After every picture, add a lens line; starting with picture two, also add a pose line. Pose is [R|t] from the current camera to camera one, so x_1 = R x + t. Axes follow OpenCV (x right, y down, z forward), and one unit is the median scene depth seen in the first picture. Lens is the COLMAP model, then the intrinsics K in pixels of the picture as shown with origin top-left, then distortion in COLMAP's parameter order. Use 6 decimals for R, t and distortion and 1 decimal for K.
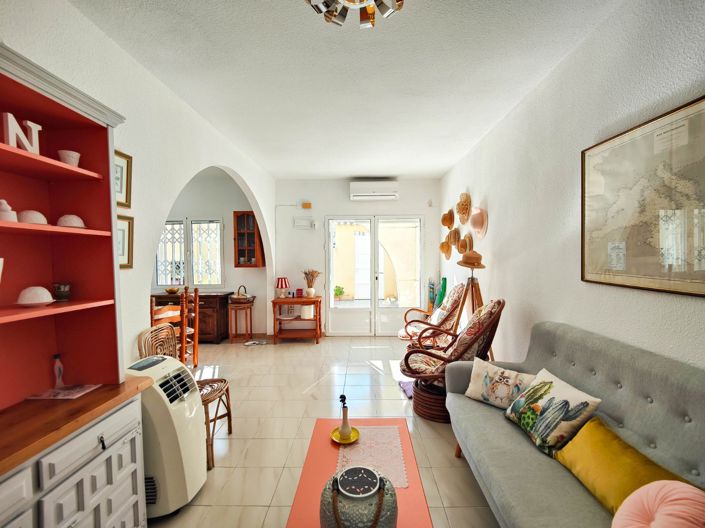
lens RADIAL K [[309.3, 0, 356.6], [0, 309.3, 267.1], [0, 0, 1]] dist [0.013975, -0.015408]
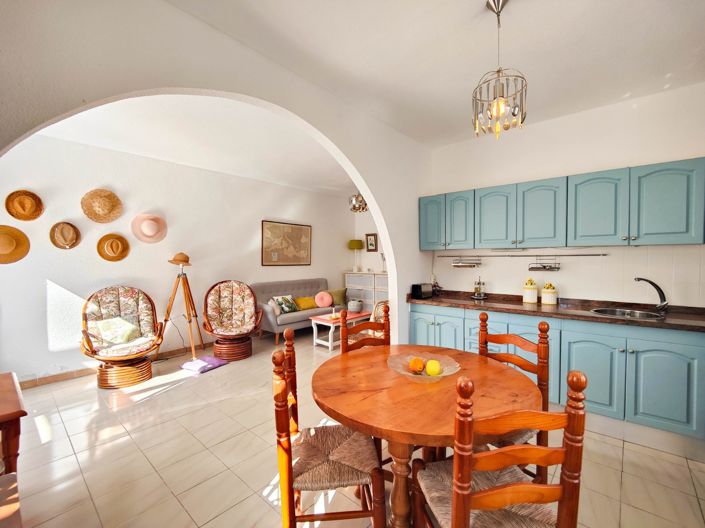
lens RADIAL K [[304.7, 0, 356.7], [0, 304.7, 266.5], [0, 0, 1]] dist [0.016134, -0.018123]
pose [[-0.764393, -0.008305, 0.644697, -1.371359], [0.032147, 0.998182, 0.050973, -0.048551], [-0.643949, 0.059689, -0.762737, 2.031378]]
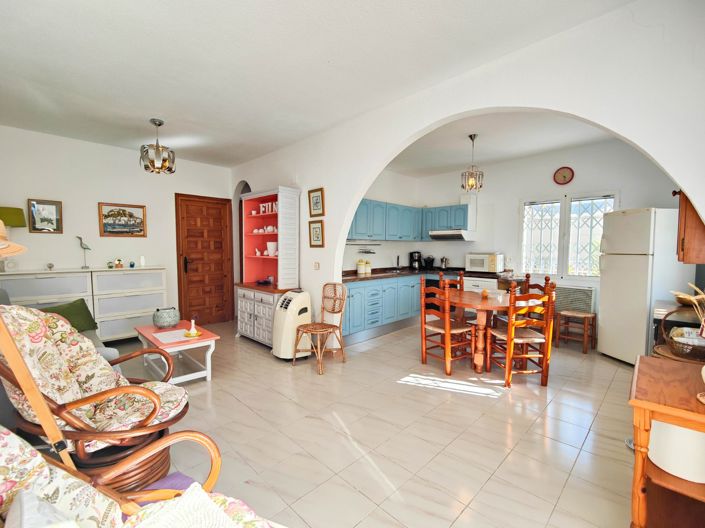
lens RADIAL K [[315.6, 0, 354.9], [0, 315.6, 266.7], [0, 0, 1]] dist [0.015969, -0.013453]
pose [[-0.697852, 0.045769, -0.714778, 0.433295], [-0.021605, 0.996157, 0.084879, -0.037039], [0.715916, 0.074676, -0.694182, 2.046063]]
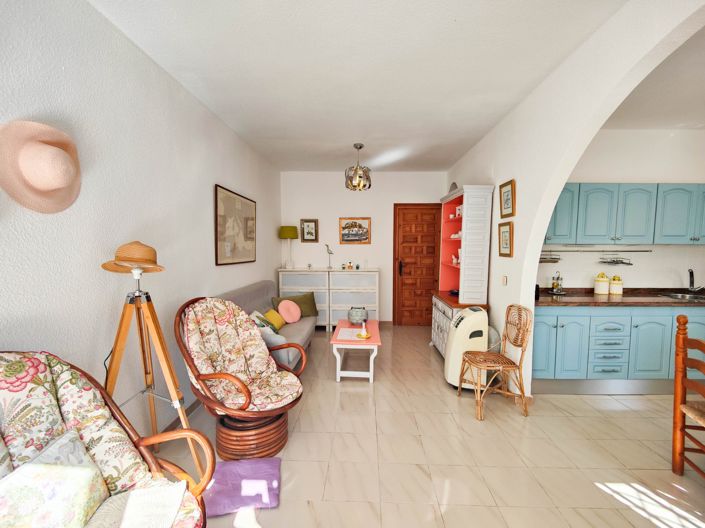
lens RADIAL K [[315.6, 0, 354.9], [0, 315.6, 266.7], [0, 0, 1]] dist [0.015969, -0.013453]
pose [[-0.999649, 0.002927, 0.026320, -0.024444], [0.005446, 0.995353, 0.096143, -0.080252], [-0.025917, 0.096253, -0.995019, 2.062613]]
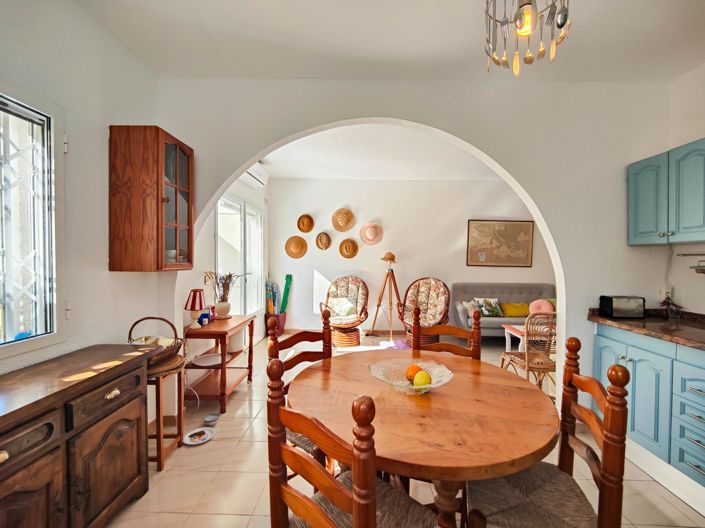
lens RADIAL K [[304.7, 0, 356.7], [0, 304.7, 266.5], [0, 0, 1]] dist [0.016134, -0.018123]
pose [[0.007506, -0.016038, 0.999843, -1.623476], [0.022700, 0.999616, 0.015864, -0.010154], [-0.999714, 0.022577, 0.007867, 1.563292]]
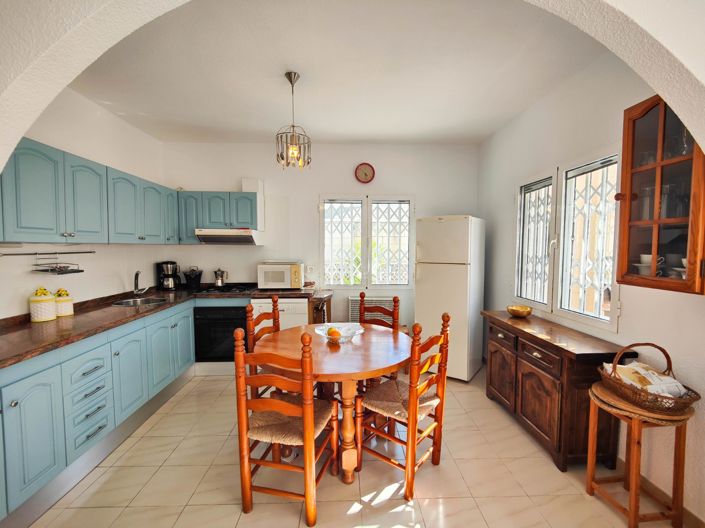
lens RADIAL K [[304.7, 0, 356.7], [0, 304.7, 266.5], [0, 0, 1]] dist [0.016134, -0.018123]
pose [[0.054486, 0.068878, -0.996136, -0.184669], [-0.035110, 0.997133, 0.067027, -0.060290], [0.997897, 0.031322, 0.056748, 1.465571]]
